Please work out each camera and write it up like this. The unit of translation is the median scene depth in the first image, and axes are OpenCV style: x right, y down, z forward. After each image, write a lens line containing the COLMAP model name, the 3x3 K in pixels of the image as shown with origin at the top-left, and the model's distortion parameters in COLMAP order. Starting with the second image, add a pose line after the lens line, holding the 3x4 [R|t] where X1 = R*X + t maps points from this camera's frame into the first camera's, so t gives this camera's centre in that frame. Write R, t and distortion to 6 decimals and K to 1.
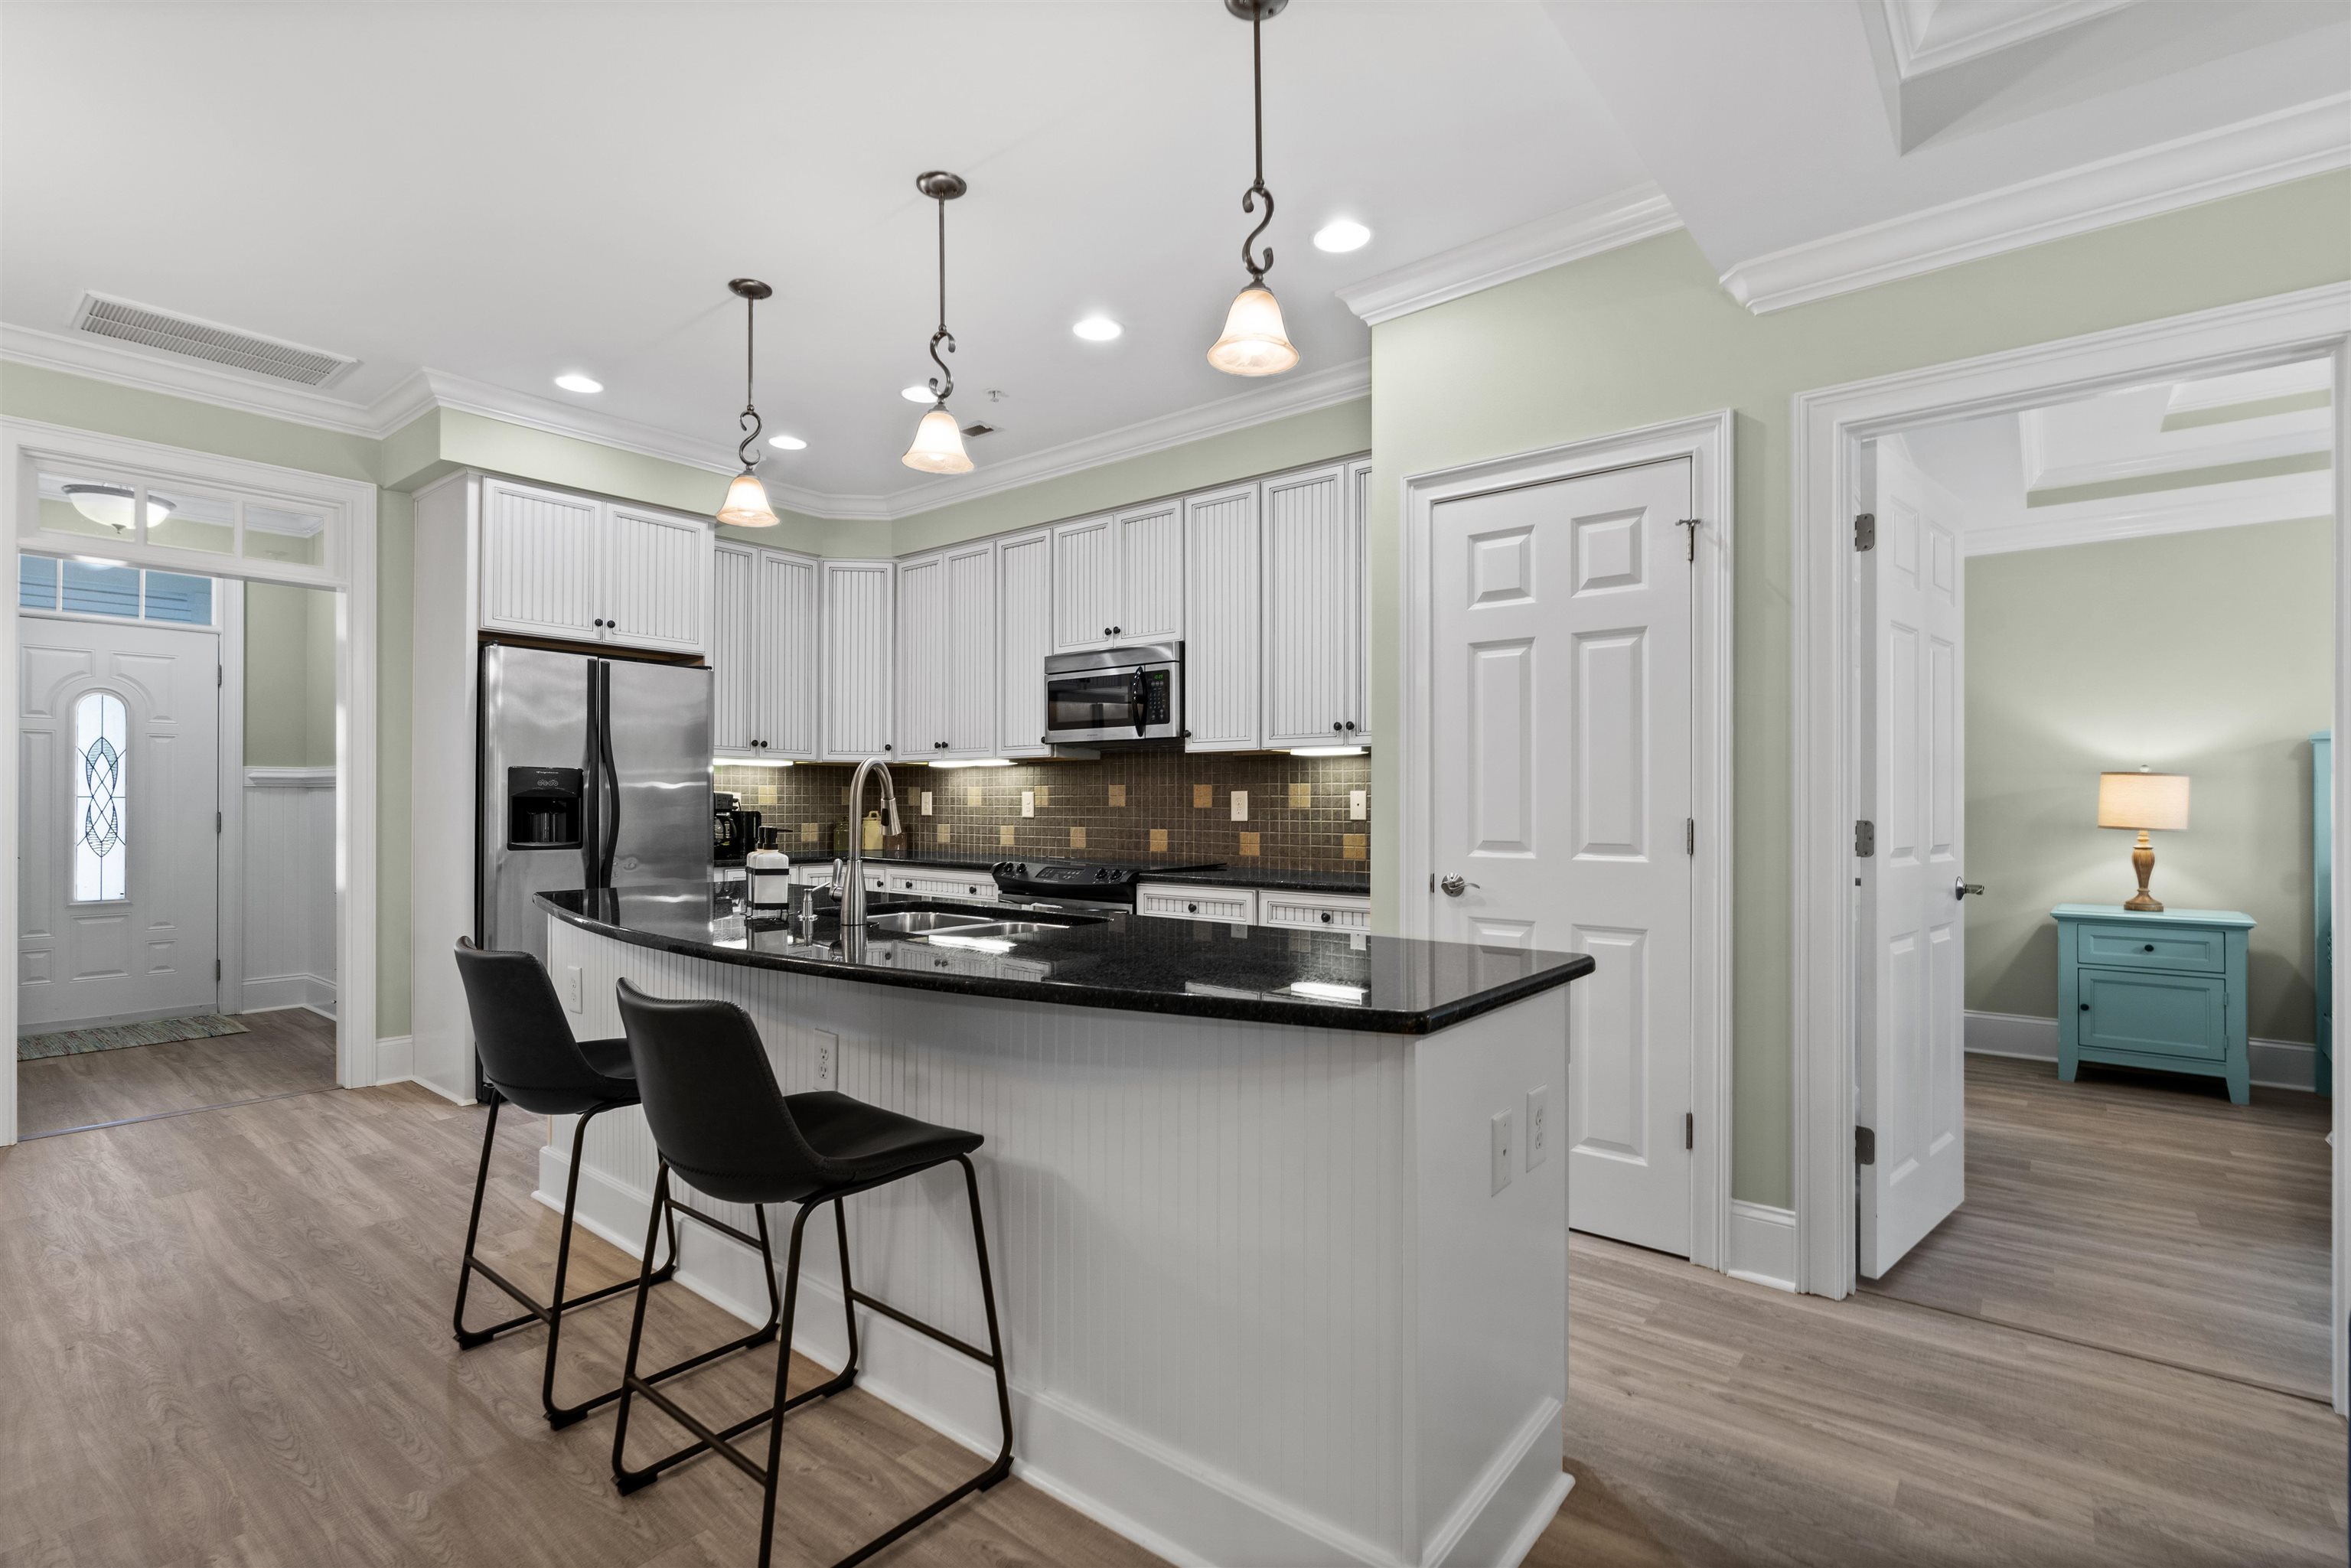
lens RADIAL K [[1092.0, 0, 1161.9], [0, 1092.0, 799.6], [0, 0, 1]] dist [-0.001815, -0.000199]
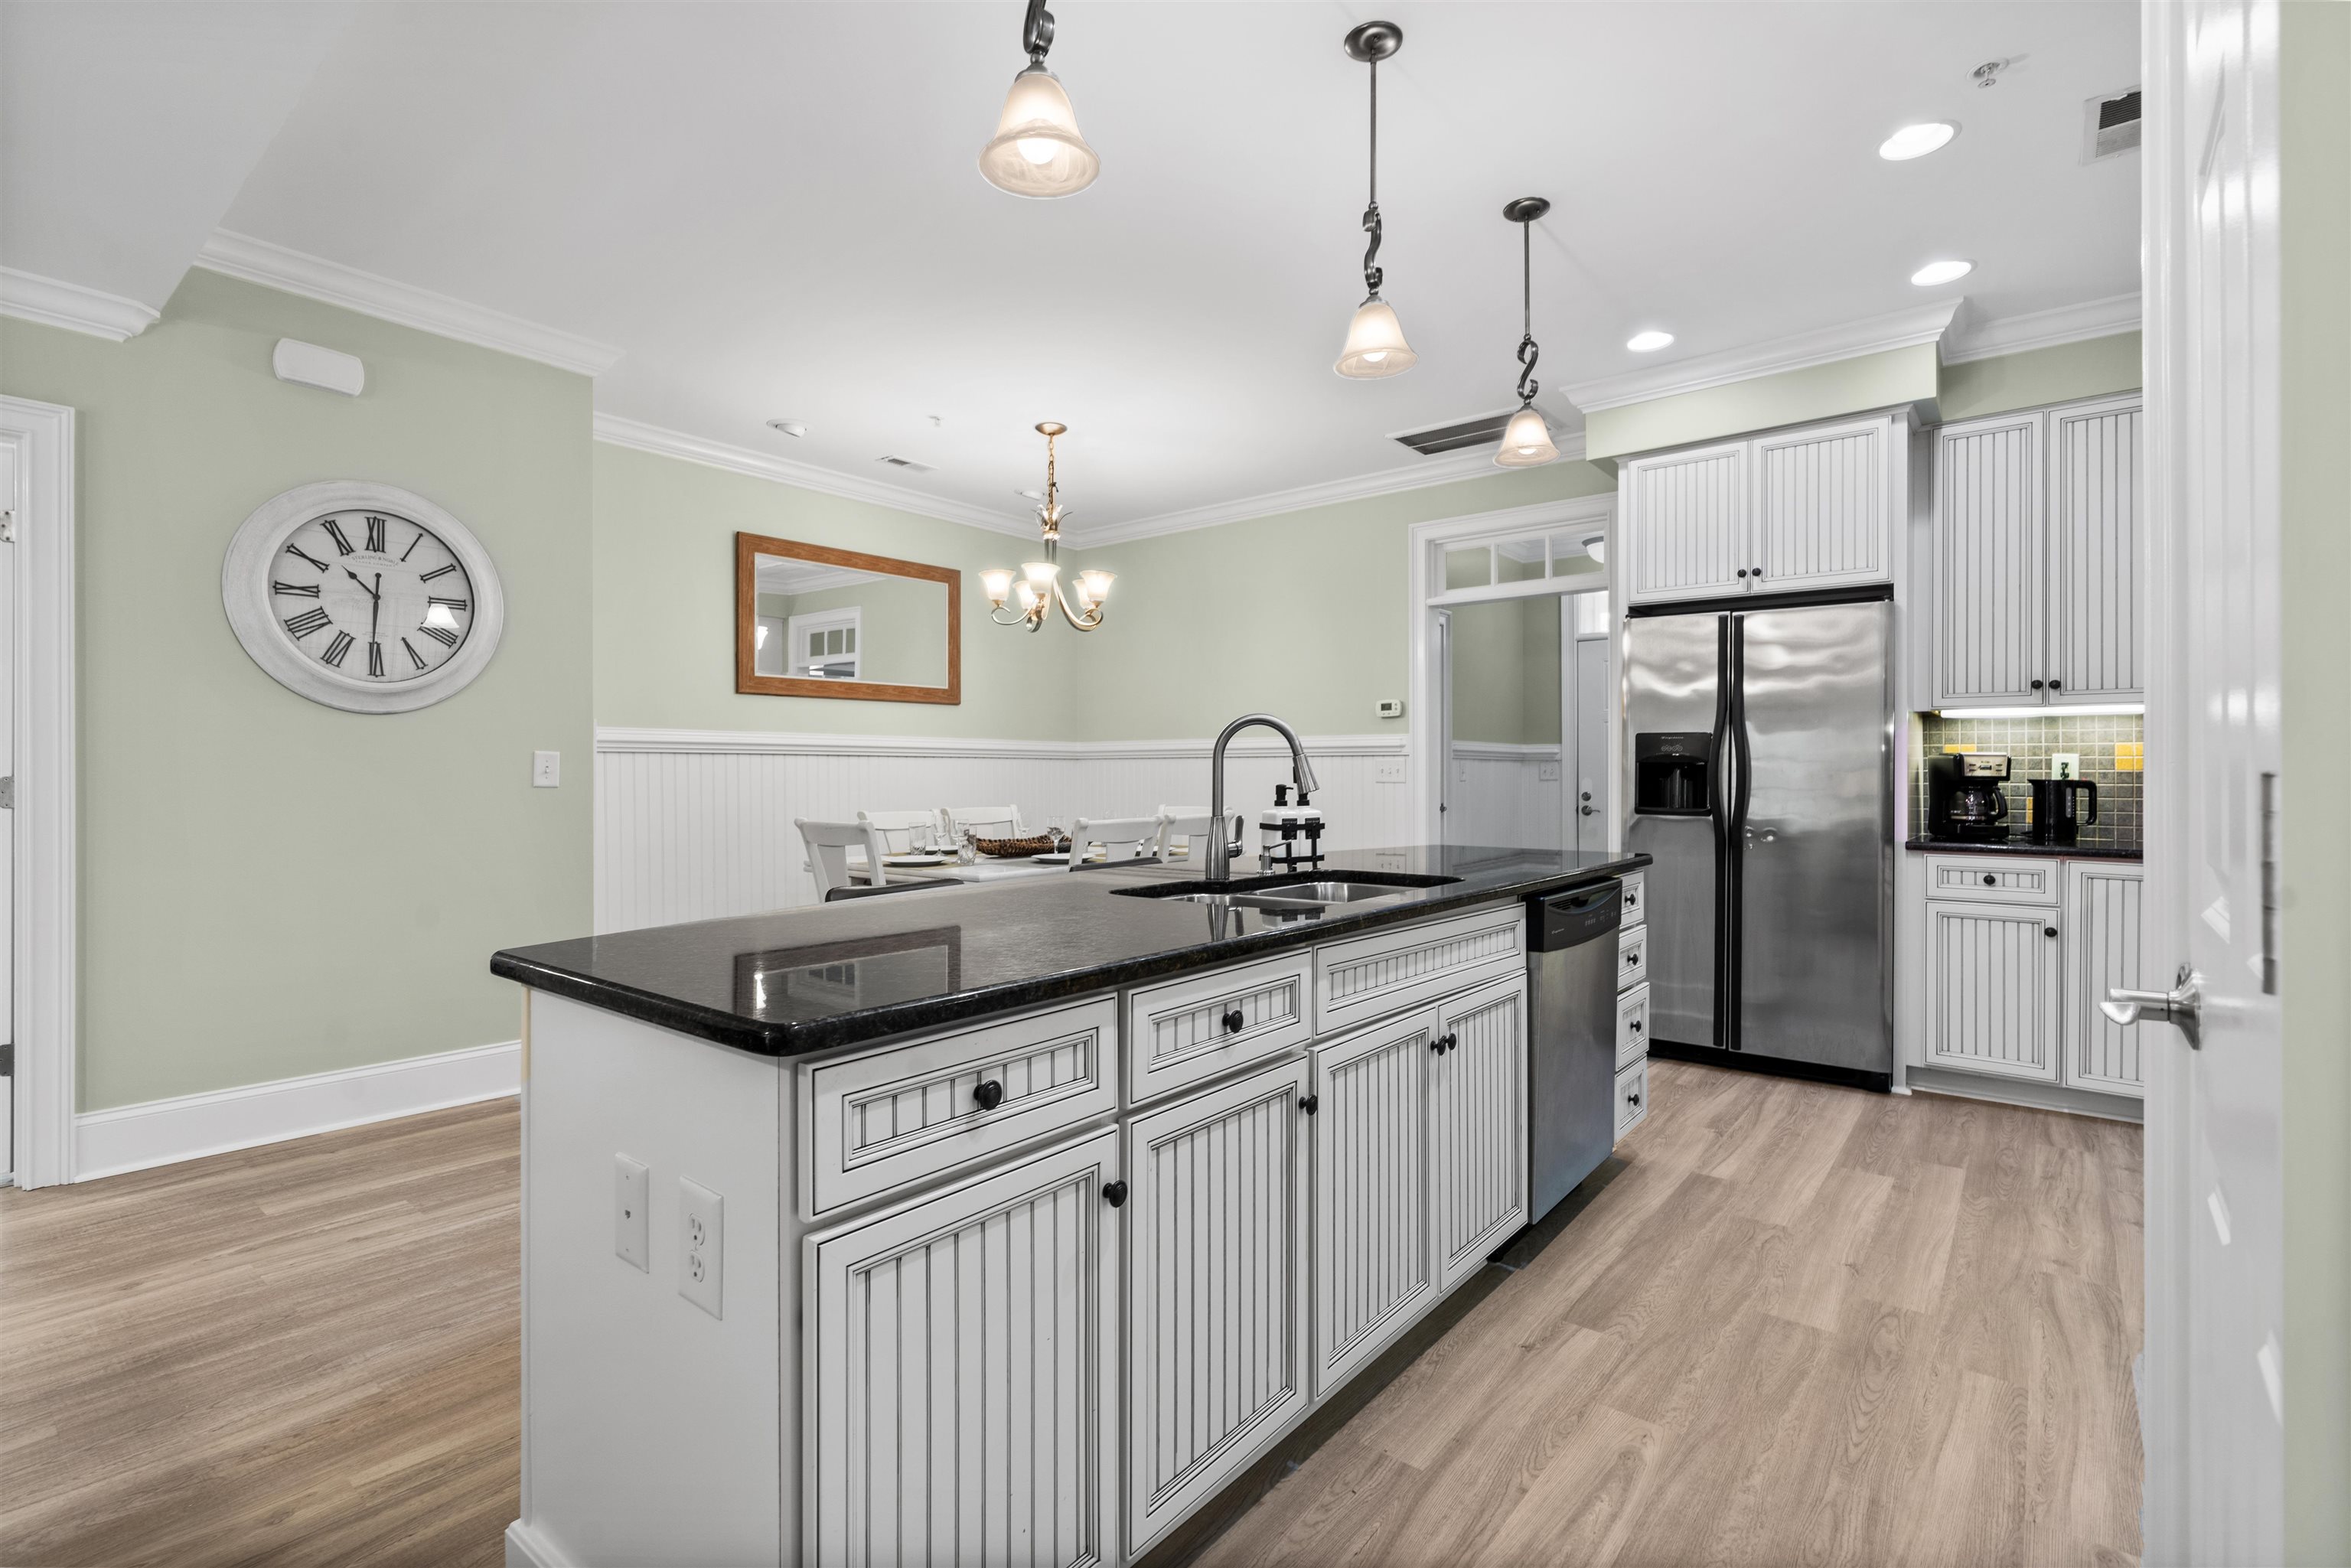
lens RADIAL K [[1082.6, 0, 1172.2], [0, 1082.6, 765.9], [0, 0, 1]] dist [-0.002319, -0.000087]
pose [[0.008205, -0.011085, -0.999905, 0.384422], [0.000900, 0.999938, -0.011078, 0.010624], [0.999966, -0.000809, 0.008214, 0.494179]]
